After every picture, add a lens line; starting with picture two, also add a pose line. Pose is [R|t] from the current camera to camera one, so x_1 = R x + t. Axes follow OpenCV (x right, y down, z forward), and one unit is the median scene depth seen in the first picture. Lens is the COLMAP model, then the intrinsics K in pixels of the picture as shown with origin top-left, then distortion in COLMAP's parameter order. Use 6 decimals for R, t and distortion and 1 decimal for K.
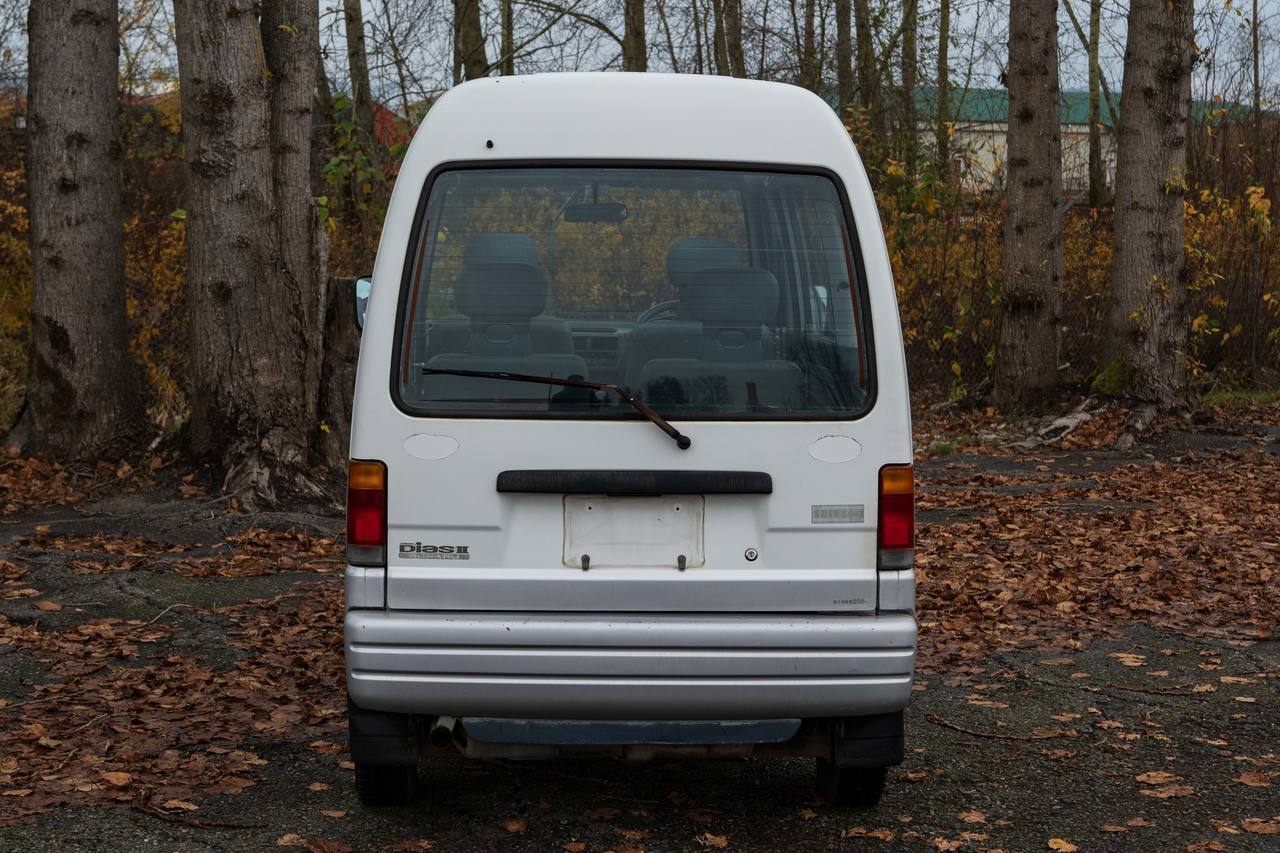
lens RADIAL K [[2361.7, 0, 619.0], [0, 2361.7, 429.3], [0, 0, 1]] dist [0.008200, 0.063897]
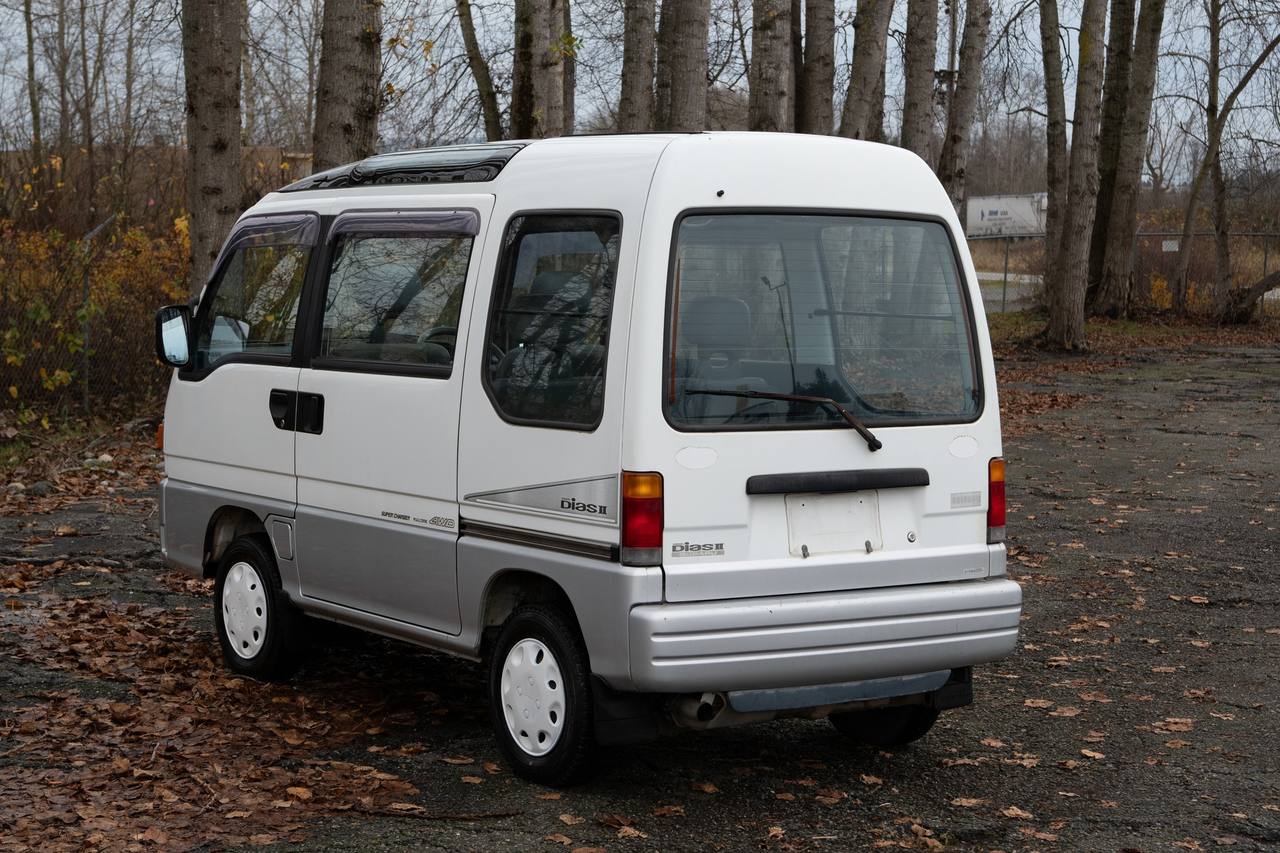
lens RADIAL K [[2361.7, 0, 619.0], [0, 2361.7, 429.3], [0, 0, 1]] dist [0.008200, 0.063897]
pose [[0.865129, -0.033800, 0.500409, -0.676959], [0.037930, 0.999279, 0.001922, -0.009859], [-0.500113, 0.017318, 0.865787, 0.030190]]
